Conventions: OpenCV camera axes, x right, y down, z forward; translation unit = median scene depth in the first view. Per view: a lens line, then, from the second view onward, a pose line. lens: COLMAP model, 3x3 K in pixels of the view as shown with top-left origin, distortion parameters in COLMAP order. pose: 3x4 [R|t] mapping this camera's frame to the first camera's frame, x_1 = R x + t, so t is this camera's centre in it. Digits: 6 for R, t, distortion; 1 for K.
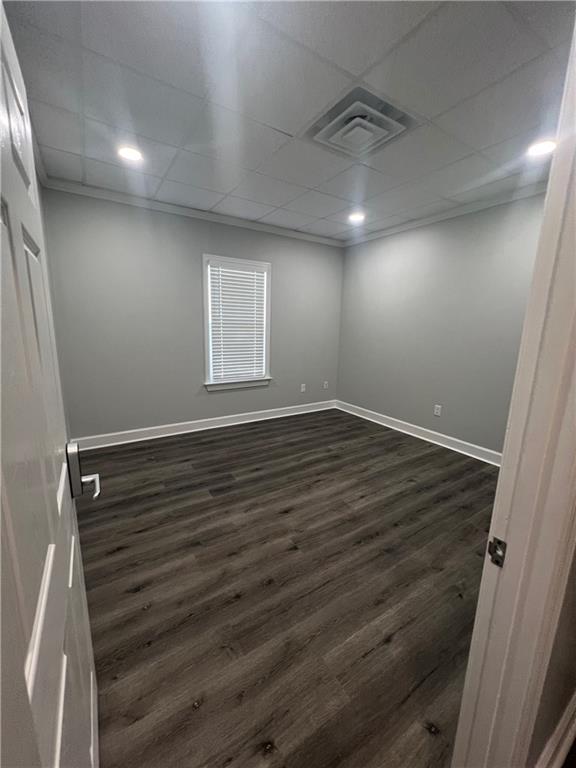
lens RADIAL K [[305.9, 0, 291.4], [0, 305.9, 383.2], [0, 0, 1]] dist [0.000481, 0.000297]
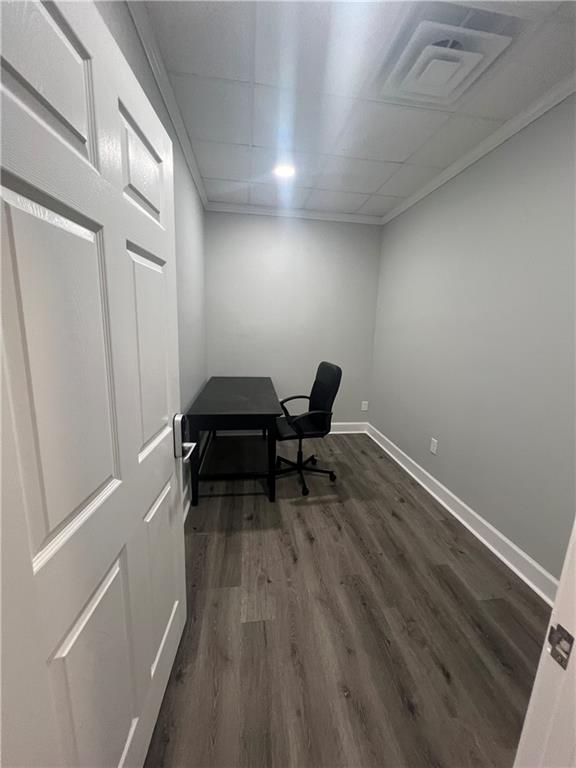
lens RADIAL K [[305.9, 0, 288.7], [0, 305.9, 381.5], [0, 0, 1]] dist [0.000481, 0.000297]
pose [[0.896763, 0.104548, -0.429983, 0.291059], [-0.109058, 0.993934, 0.014220, -0.039999], [0.428861, 0.034141, 0.902725, 0.202778]]
